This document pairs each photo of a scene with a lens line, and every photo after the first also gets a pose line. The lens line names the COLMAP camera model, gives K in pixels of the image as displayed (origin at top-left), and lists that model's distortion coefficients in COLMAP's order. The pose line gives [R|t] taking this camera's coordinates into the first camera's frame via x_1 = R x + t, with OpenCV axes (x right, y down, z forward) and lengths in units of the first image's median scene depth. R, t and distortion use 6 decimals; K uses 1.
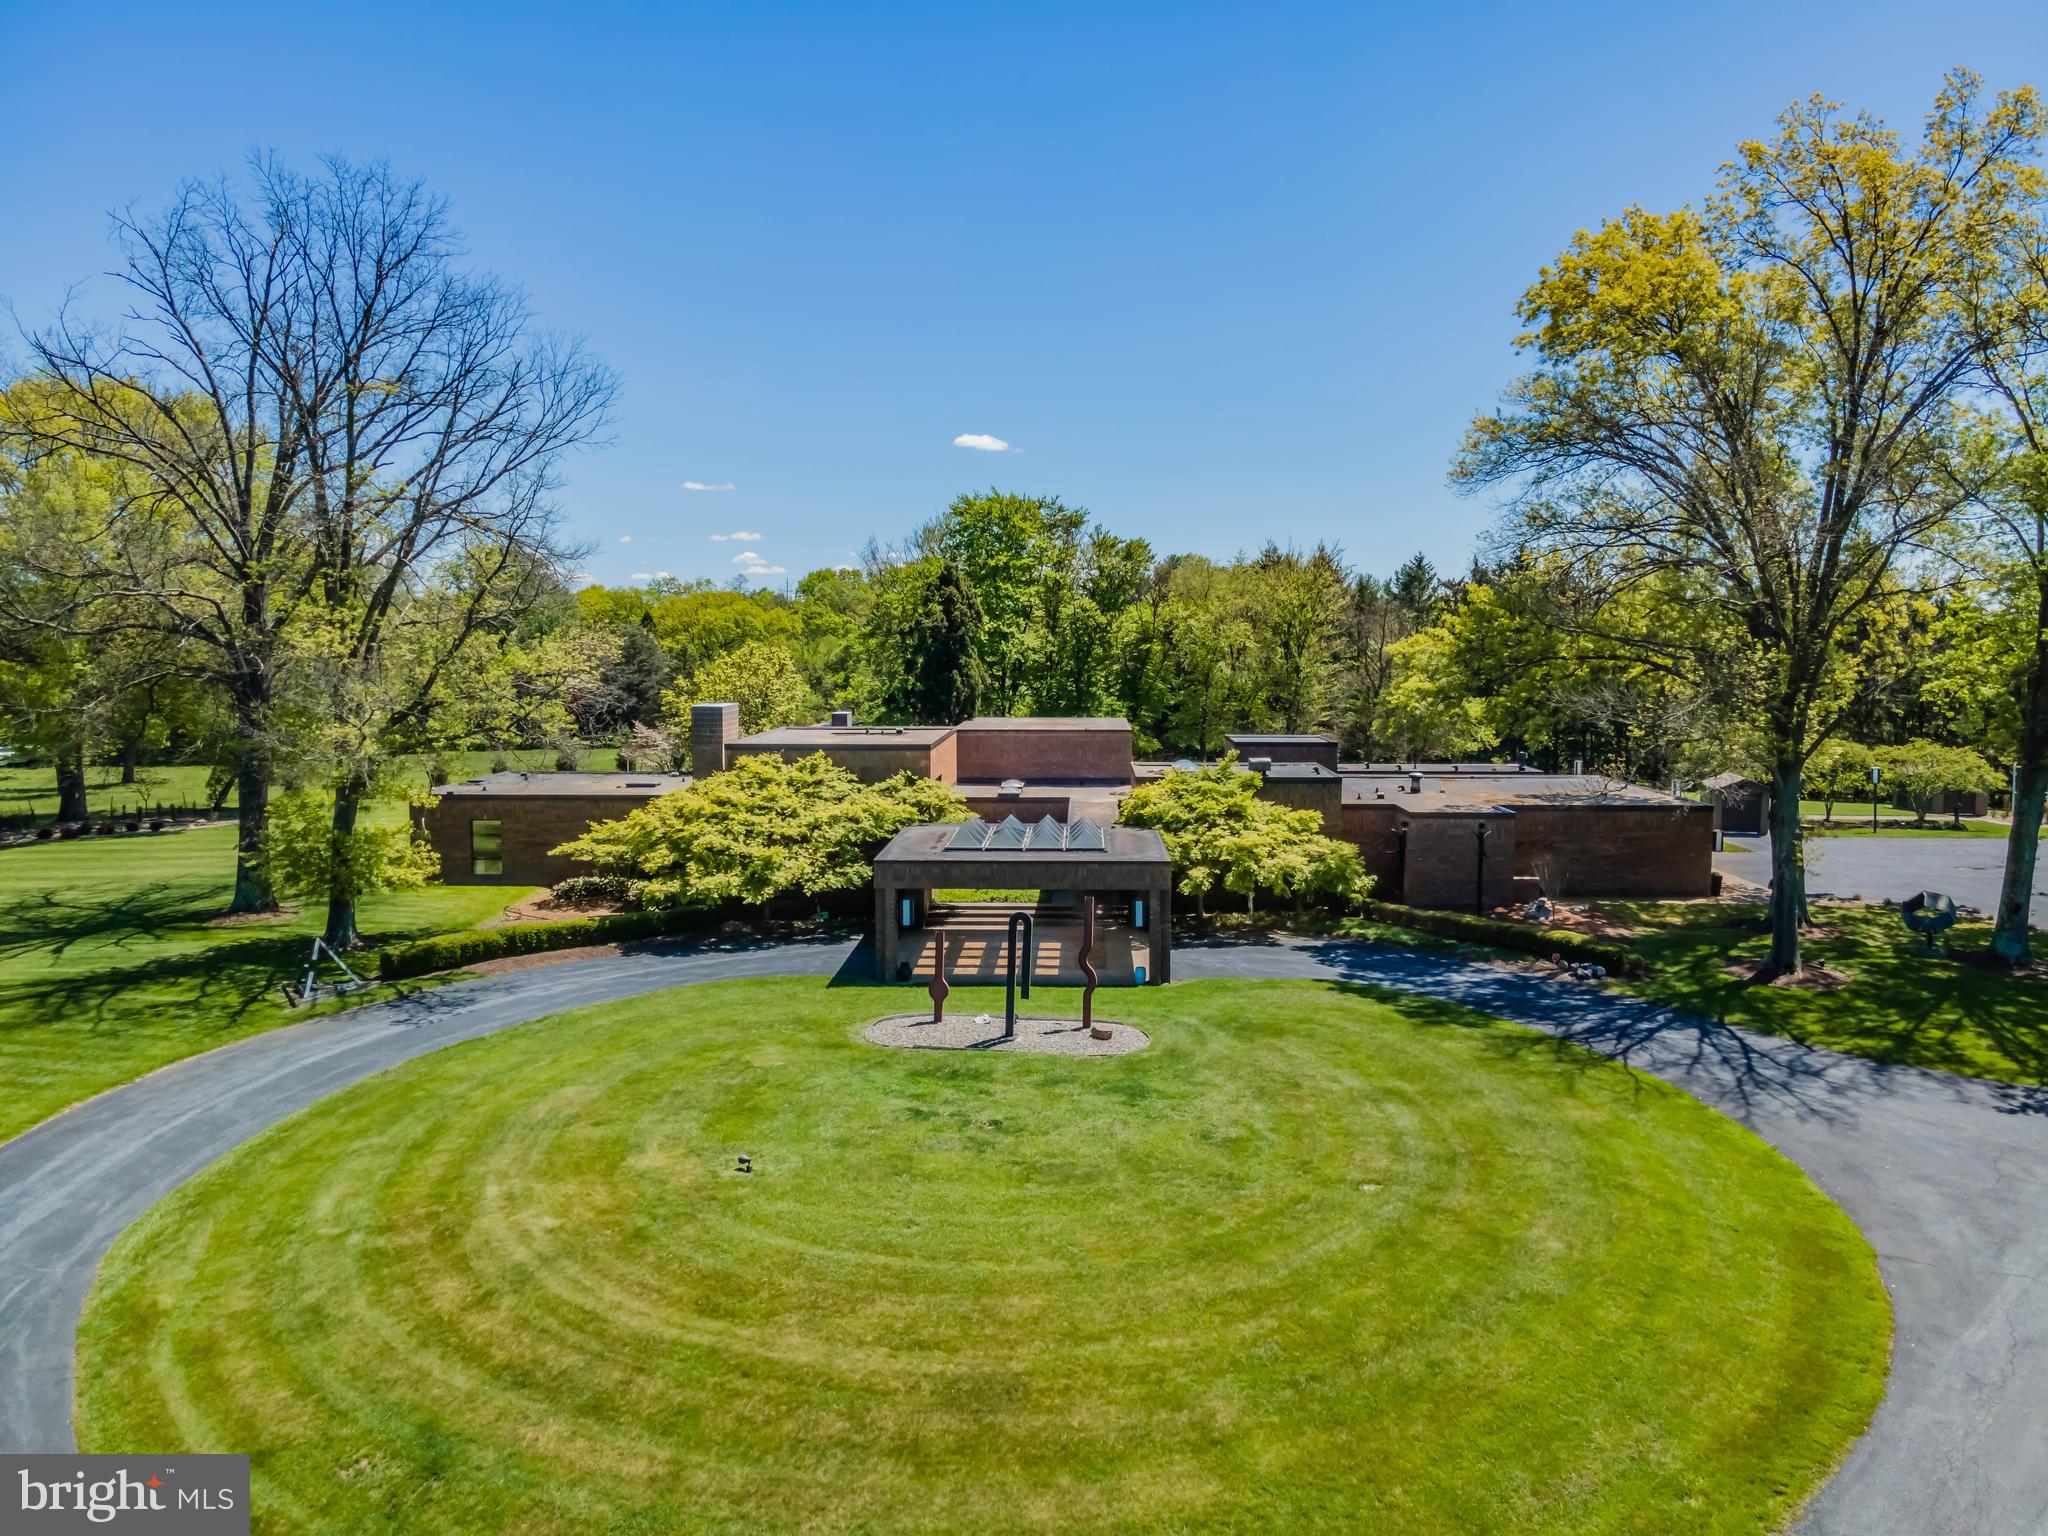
lens RADIAL K [[1461.4, 0, 1039.3], [0, 1461.4, 811.9], [0, 0, 1]] dist [0.050782, 0.001745]
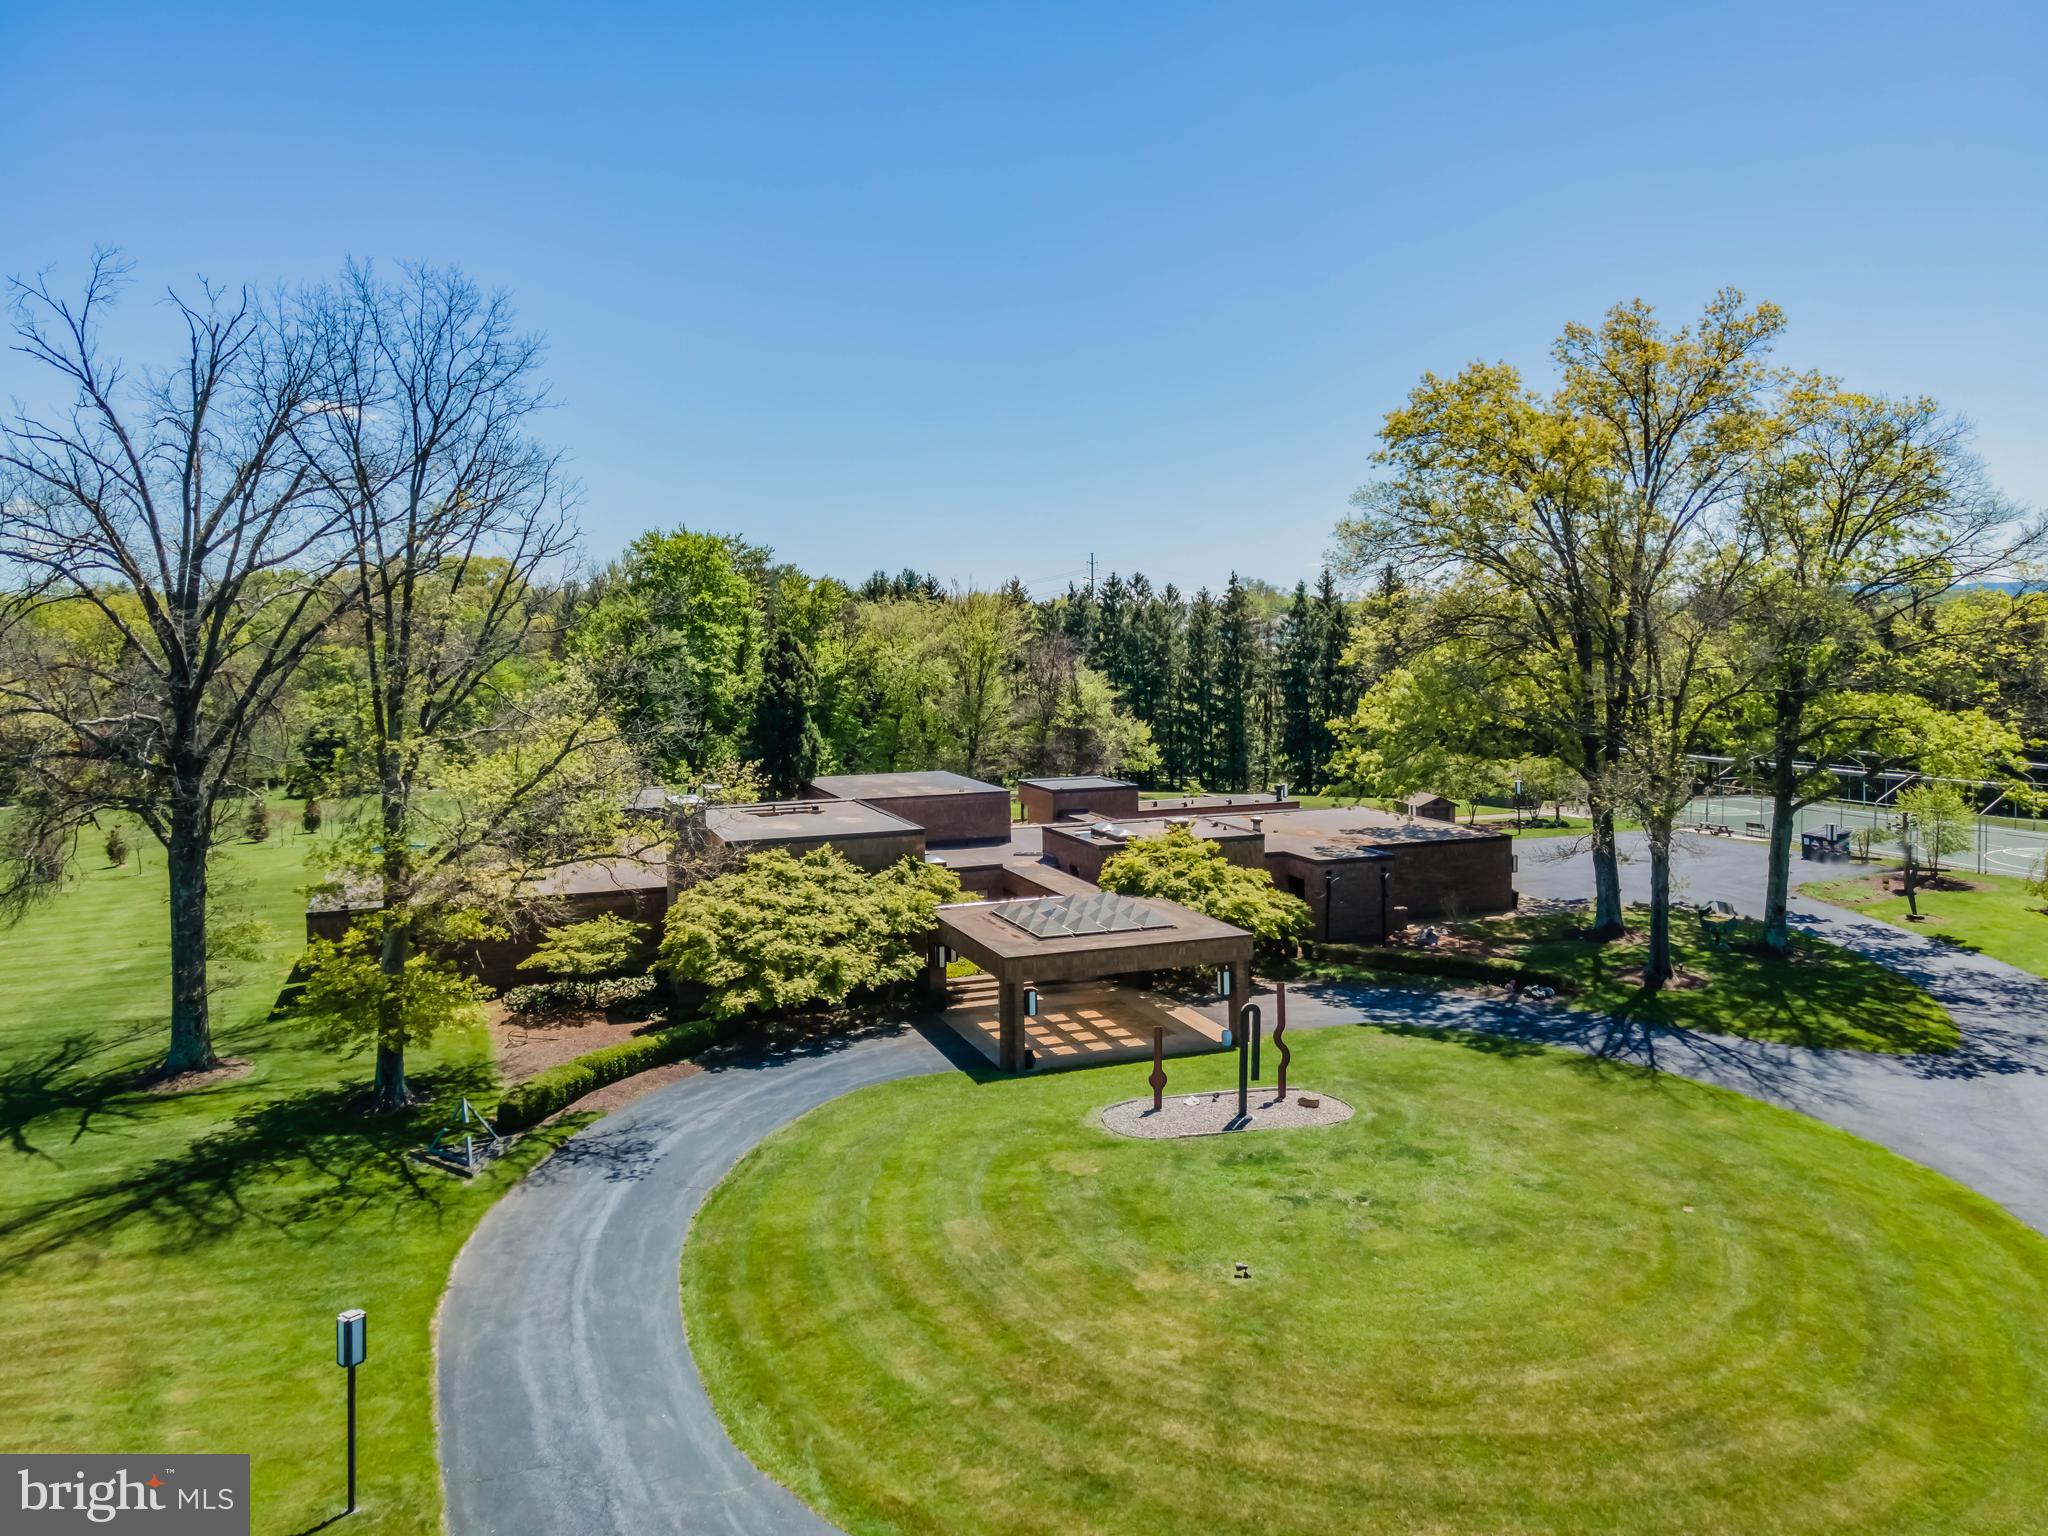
lens RADIAL K [[1482.0, 0, 1024.0], [0, 1482.0, 768.0], [0, 0, 1]] dist [0.057841, 0.007059]
pose [[0.931425, -0.049117, 0.360604, -0.441409], [0.057505, 0.998266, -0.012561, -0.082457], [-0.359361, 0.032436, 0.932635, -0.011161]]
